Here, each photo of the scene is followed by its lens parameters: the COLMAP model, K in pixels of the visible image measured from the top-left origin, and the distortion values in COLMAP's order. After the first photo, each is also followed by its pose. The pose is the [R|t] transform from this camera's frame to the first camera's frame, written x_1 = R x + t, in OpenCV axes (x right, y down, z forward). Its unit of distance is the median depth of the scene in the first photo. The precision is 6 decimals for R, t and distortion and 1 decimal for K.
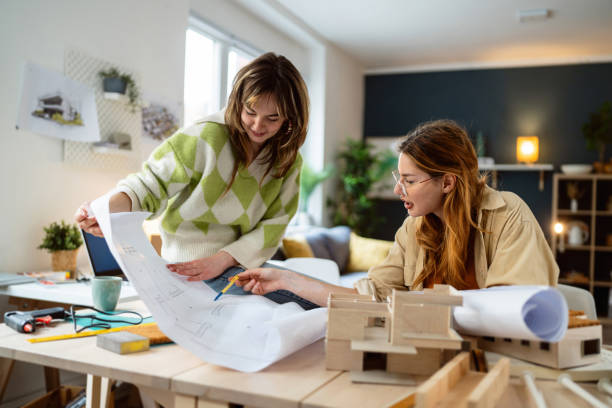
lens RADIAL K [[599.2, 0, 306.4], [0, 599.2, 205.8], [0, 0, 1]] dist [-0.009662, 0.000000]
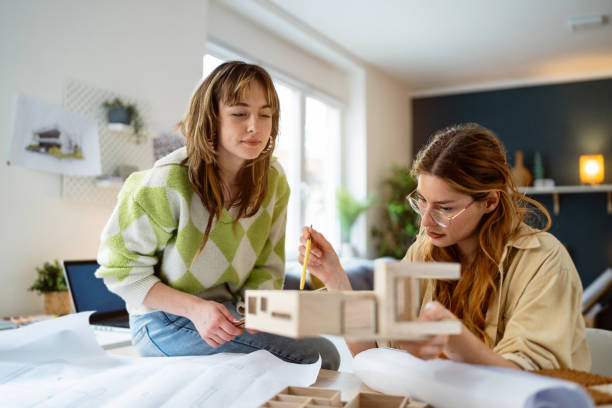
lens RADIAL K [[599.2, 0, 304.6], [0, 599.2, 207.5], [0, 0, 1]] dist [-0.009662, 0.000000]
pose [[0.993223, -0.029928, -0.112304, 0.074694], [0.024491, 0.998475, -0.049485, -0.001445], [0.113614, 0.046399, 0.992441, 0.093586]]
